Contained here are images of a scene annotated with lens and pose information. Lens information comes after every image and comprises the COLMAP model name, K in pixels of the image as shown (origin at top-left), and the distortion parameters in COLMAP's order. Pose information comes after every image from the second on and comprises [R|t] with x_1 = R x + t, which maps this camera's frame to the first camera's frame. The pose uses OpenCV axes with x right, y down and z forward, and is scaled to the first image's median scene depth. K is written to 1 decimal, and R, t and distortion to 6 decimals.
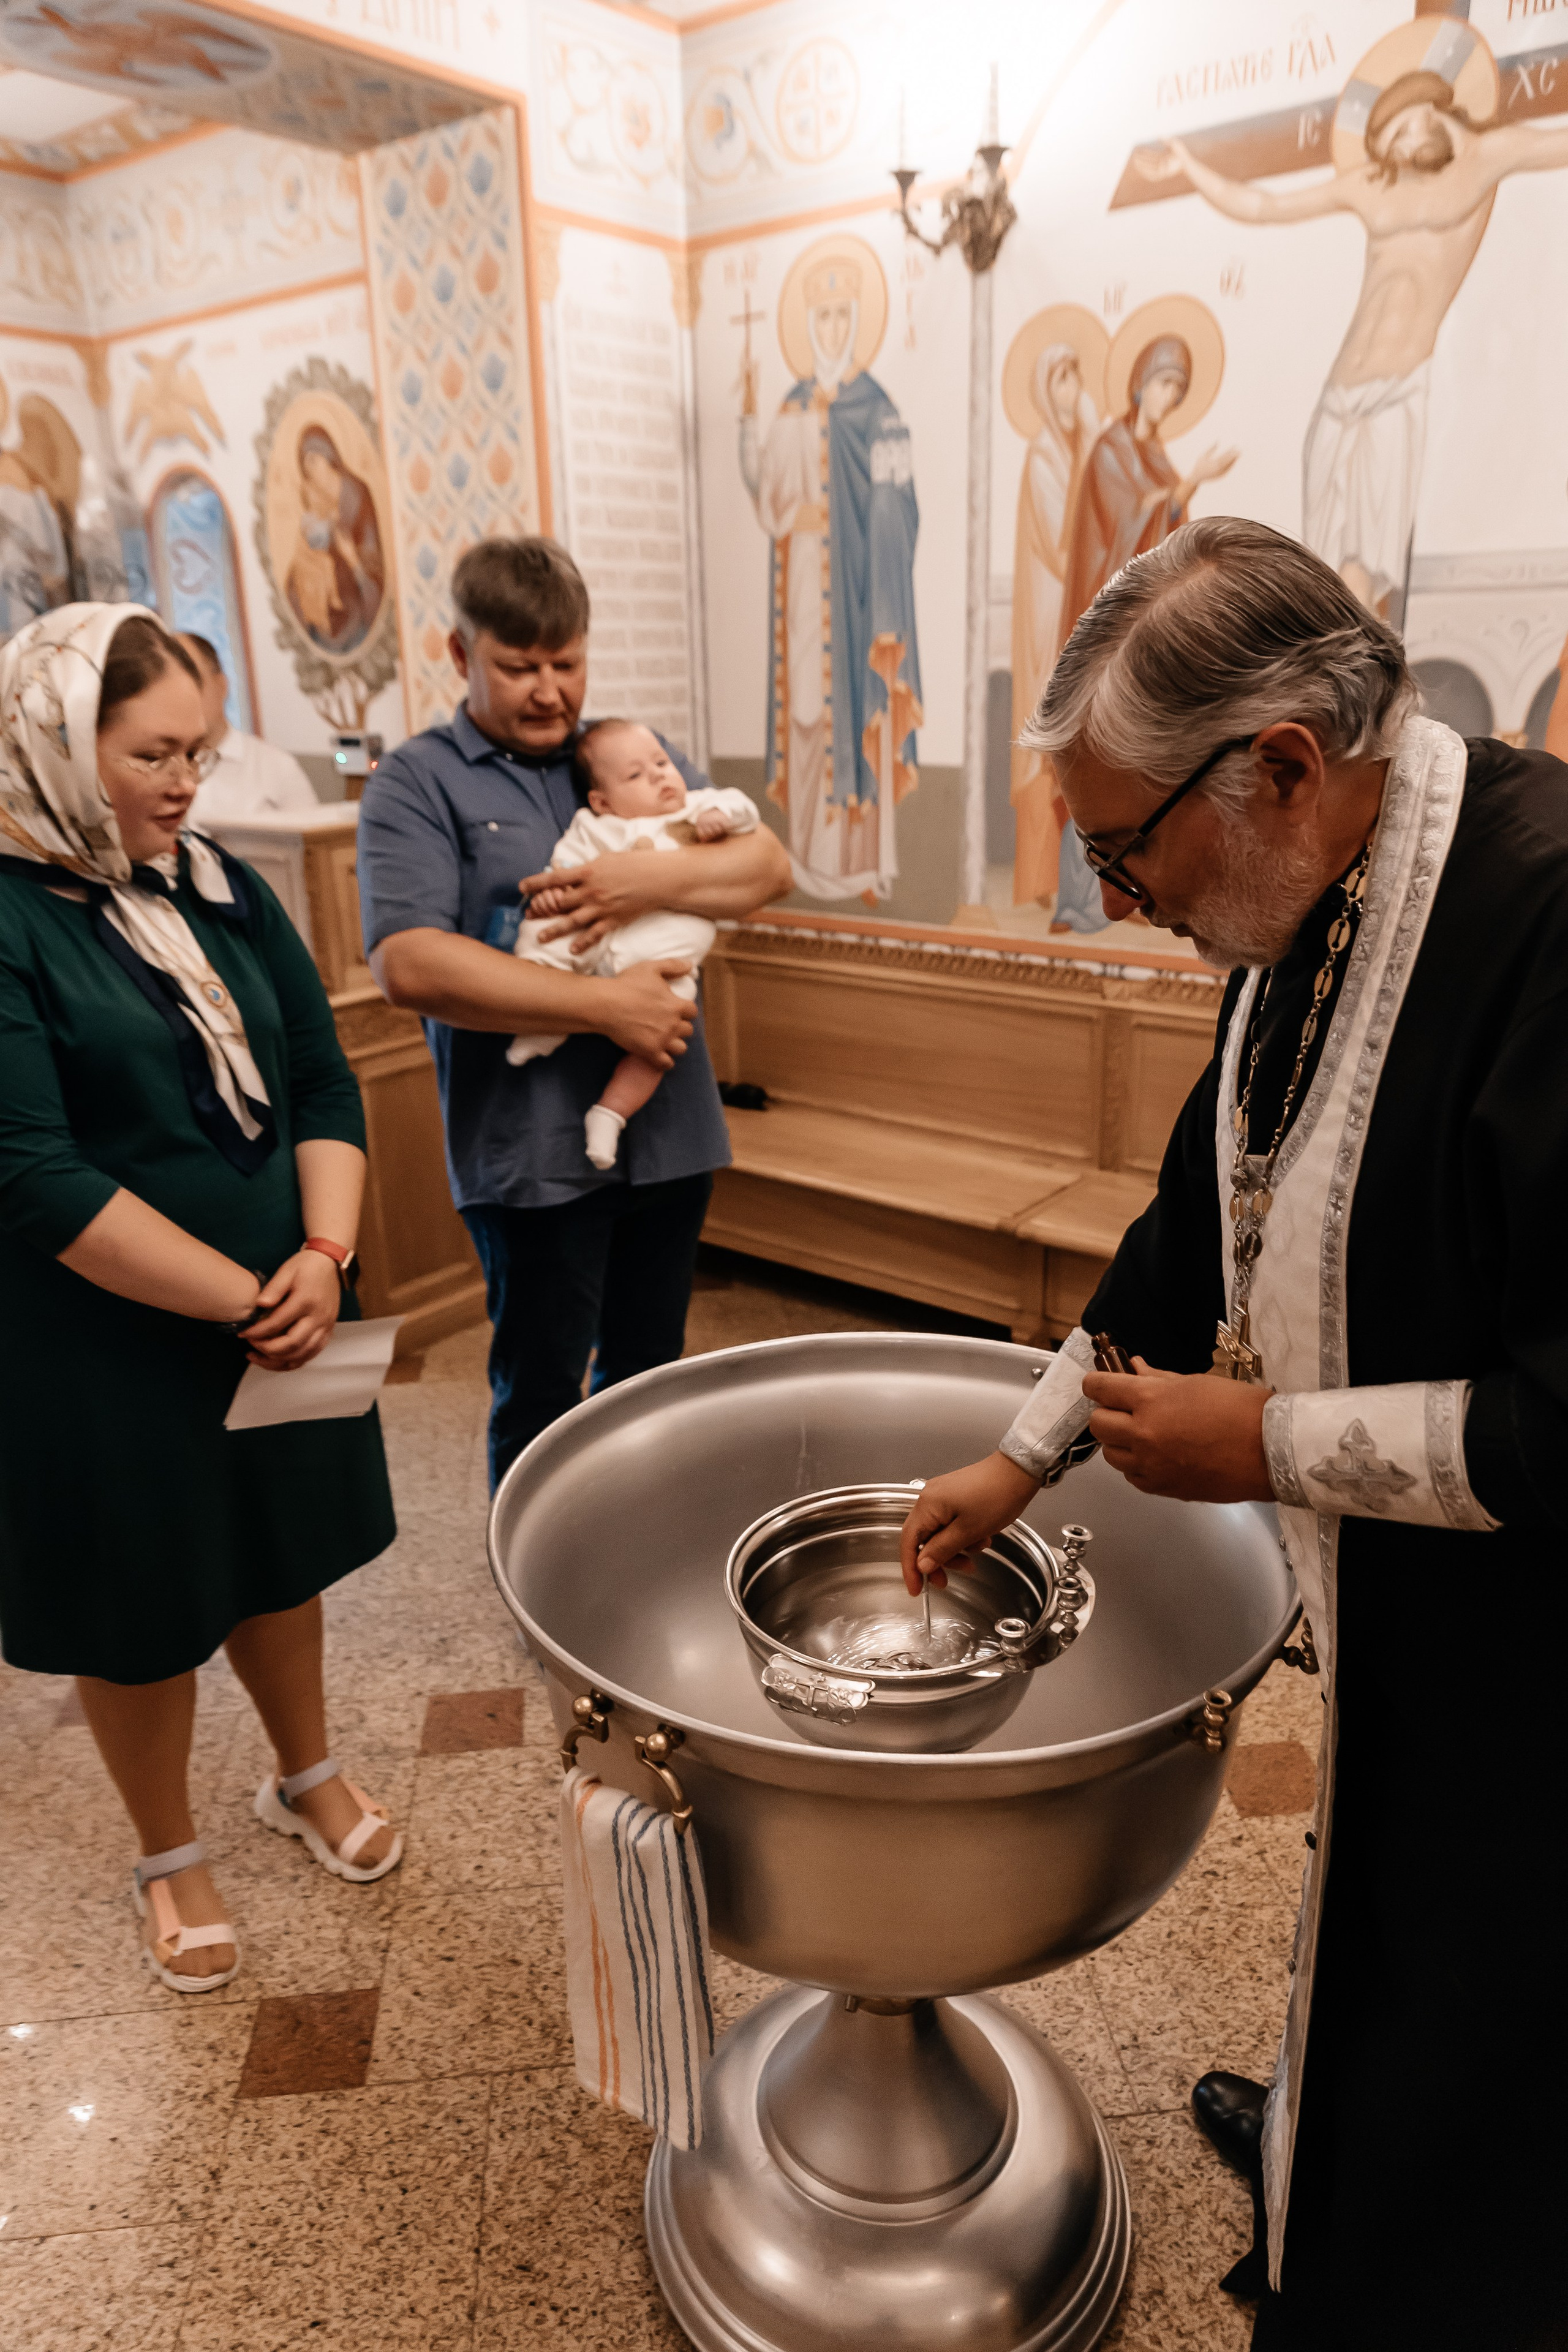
lens RADIAL K [[1554.0, 0, 781.0], [0, 1554.0, 1197.4], [0, 0, 1]] dist [-0.002030, 0.005097]
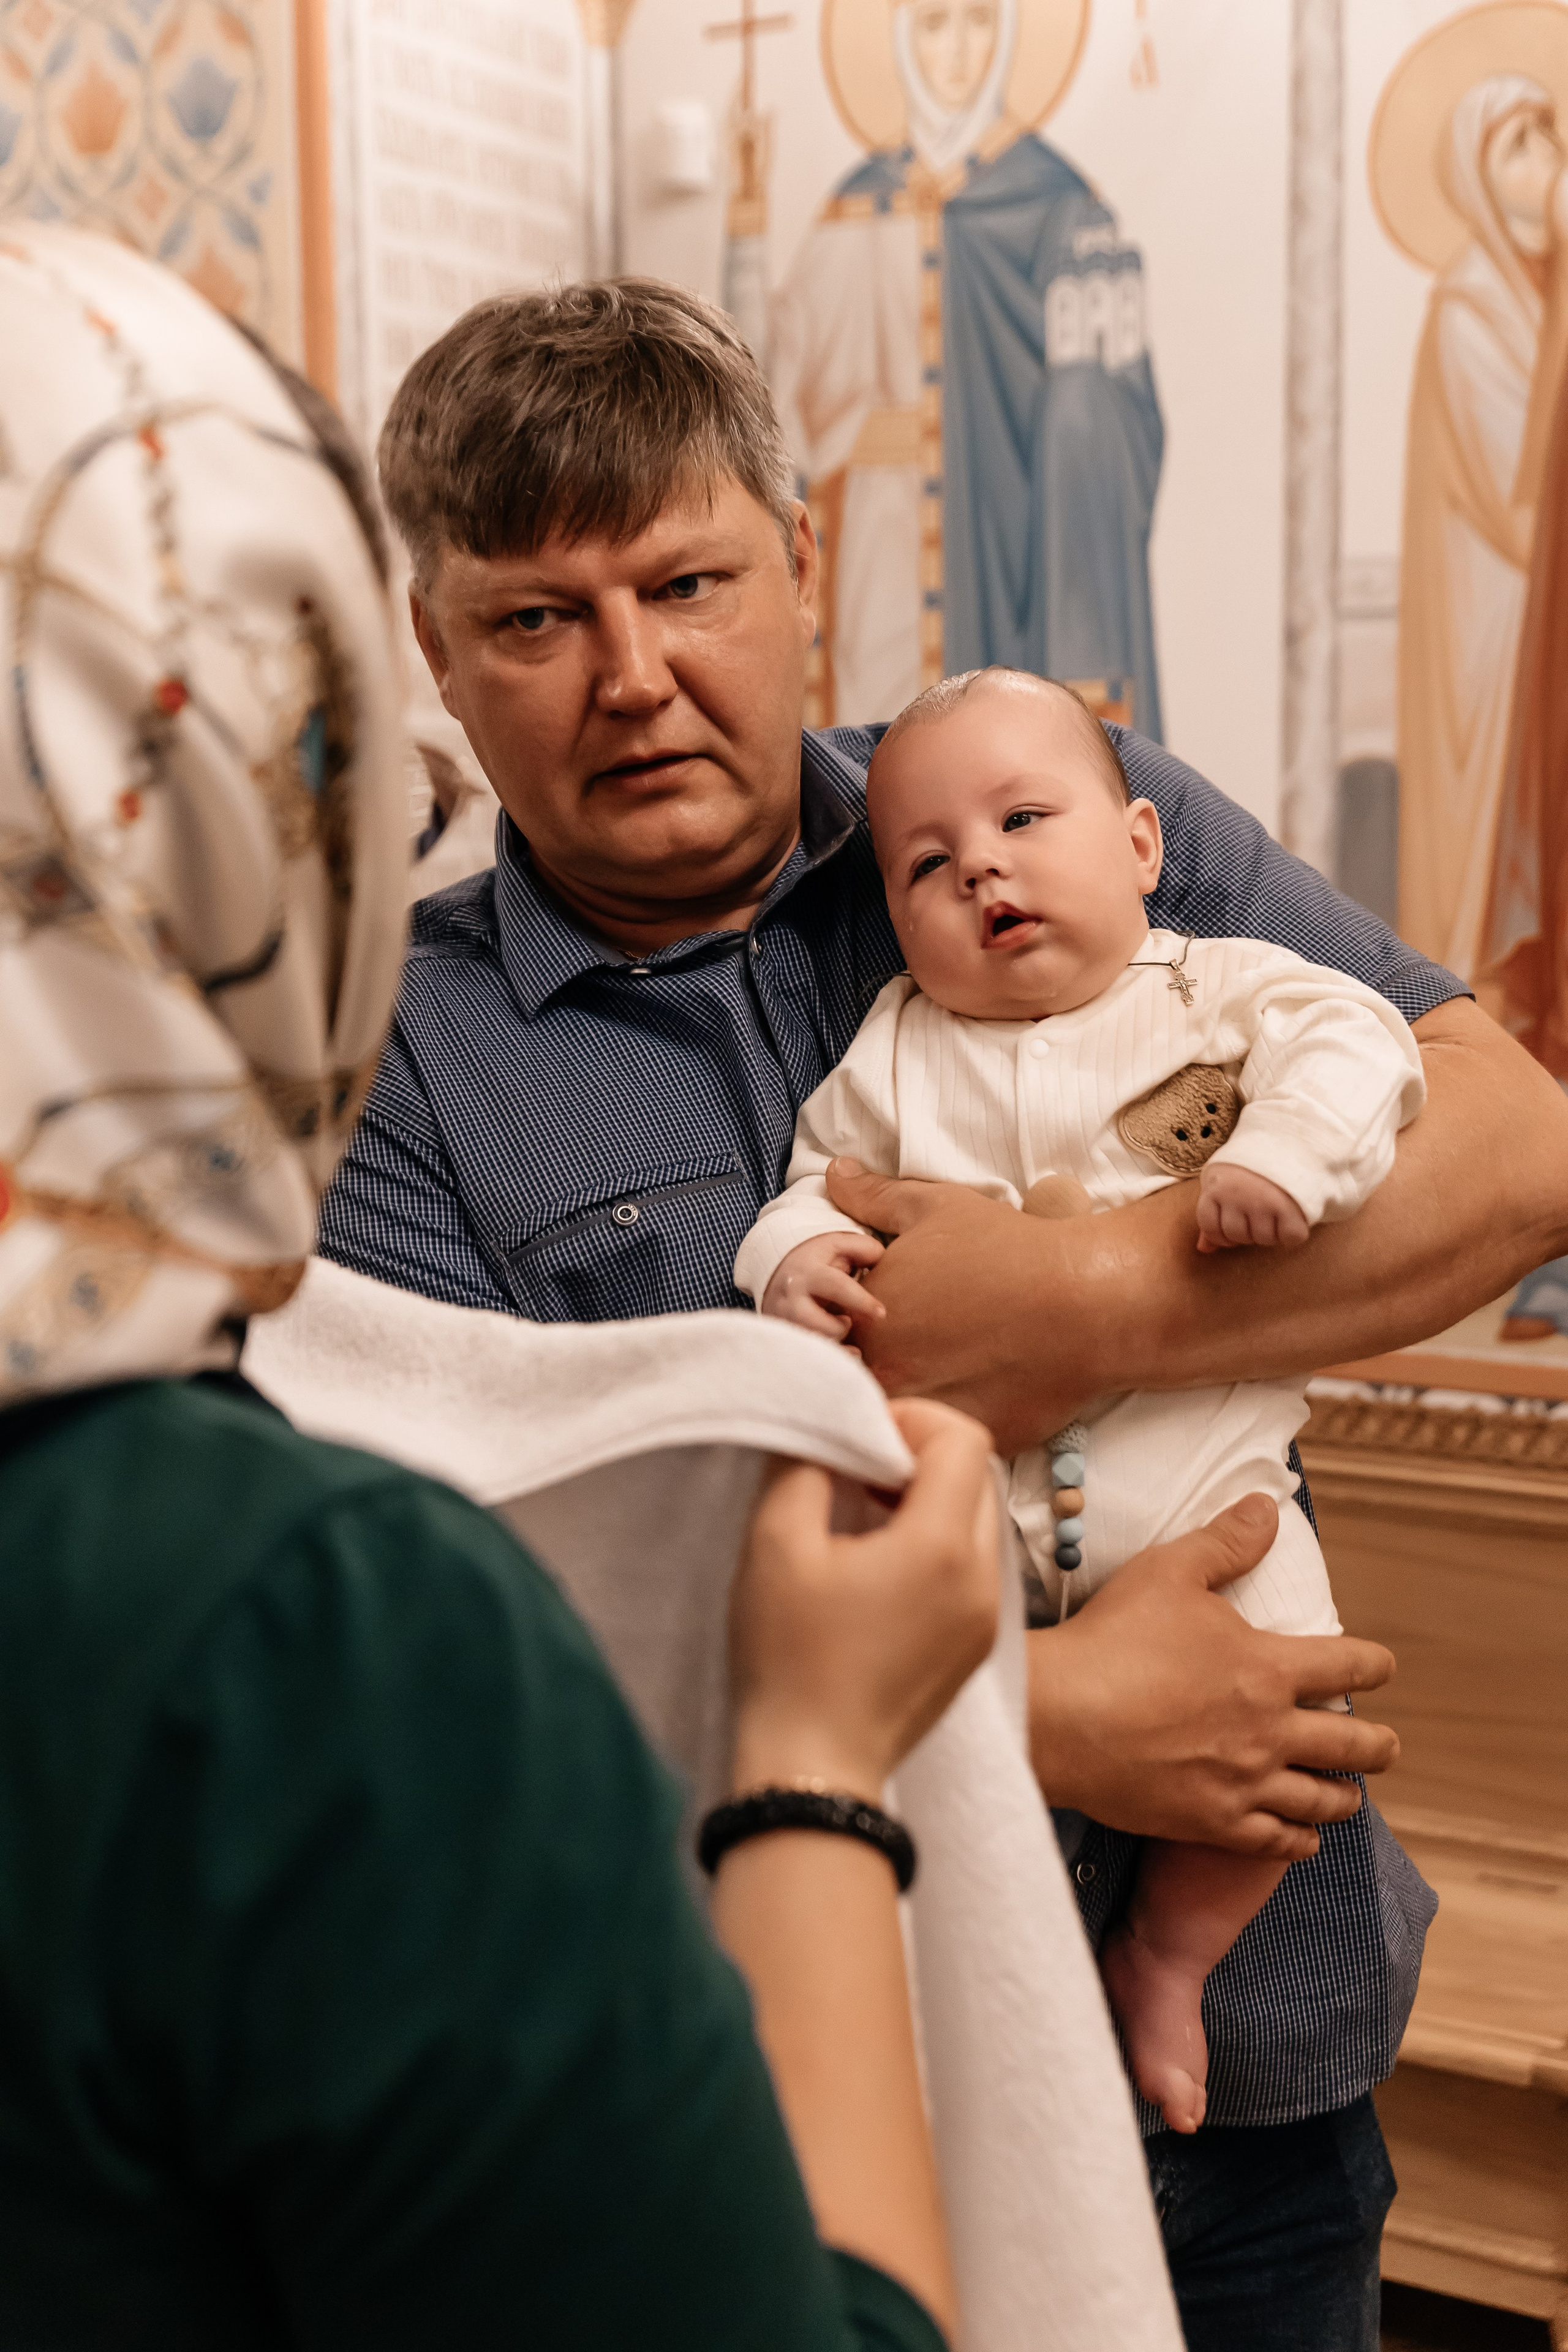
lens RADIAL K [[2972.1, 0, 767.8], [0, 2972.1, 1185.0], [0, 0, 1]] dist [0.033944, 0.000000]
pose [[0.989482, -0.006660, 0.144500, -0.147663], [0.035912, 0.978975, -0.200793, -0.052617], [-0.140125, 0.203870, 0.968918, 0.213806]]
